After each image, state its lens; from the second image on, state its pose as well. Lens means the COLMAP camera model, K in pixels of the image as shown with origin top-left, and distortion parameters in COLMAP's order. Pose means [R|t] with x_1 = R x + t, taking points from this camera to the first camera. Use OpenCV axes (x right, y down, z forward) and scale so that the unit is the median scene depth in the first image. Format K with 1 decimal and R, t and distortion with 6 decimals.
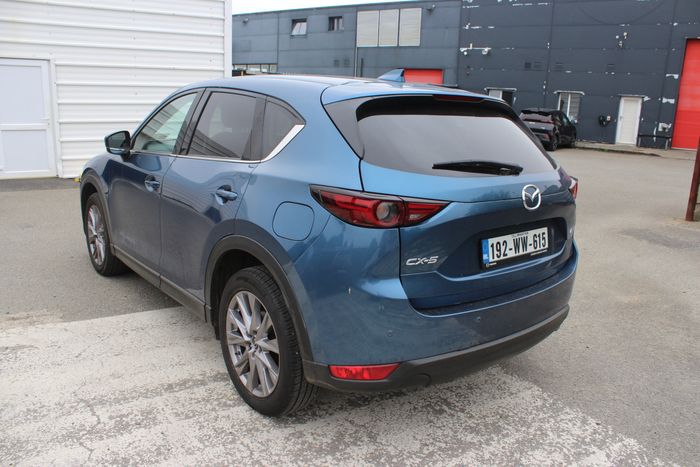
lens RADIAL K [[573.2, 0, 355.7], [0, 573.2, 233.4], [0, 0, 1]] dist [-0.180032, 0.159156]
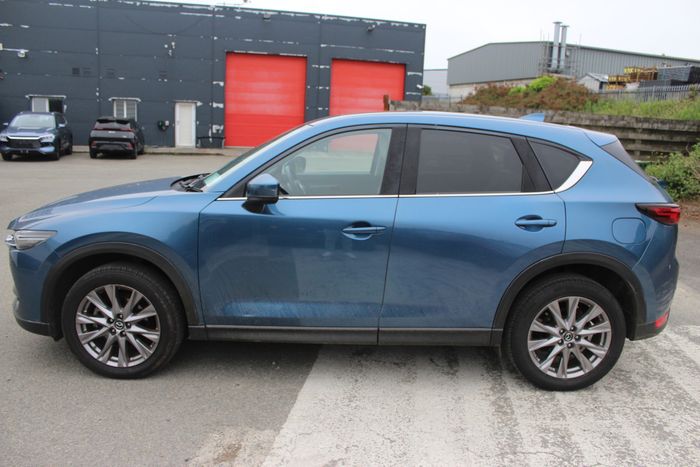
lens RADIAL K [[573.2, 0, 355.7], [0, 573.2, 233.4], [0, 0, 1]] dist [-0.180032, 0.159156]
pose [[0.629196, -0.160951, 0.760399, -0.393508], [0.163064, 0.983887, 0.073328, -0.056491], [-0.759949, 0.077856, 0.645303, 0.157108]]
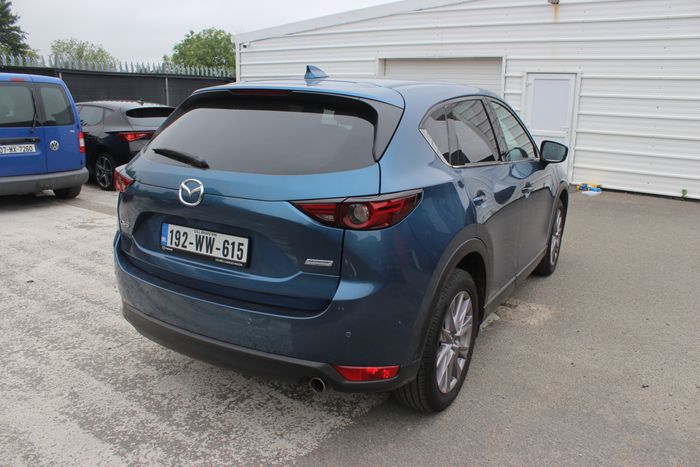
lens RADIAL K [[573.2, 0, 355.7], [0, 573.2, 233.4], [0, 0, 1]] dist [-0.180032, 0.159156]
pose [[0.362860, 0.194814, -0.911252, 0.332792], [-0.224608, 0.967355, 0.117370, -0.044013], [0.904369, 0.162086, 0.394771, 0.229042]]
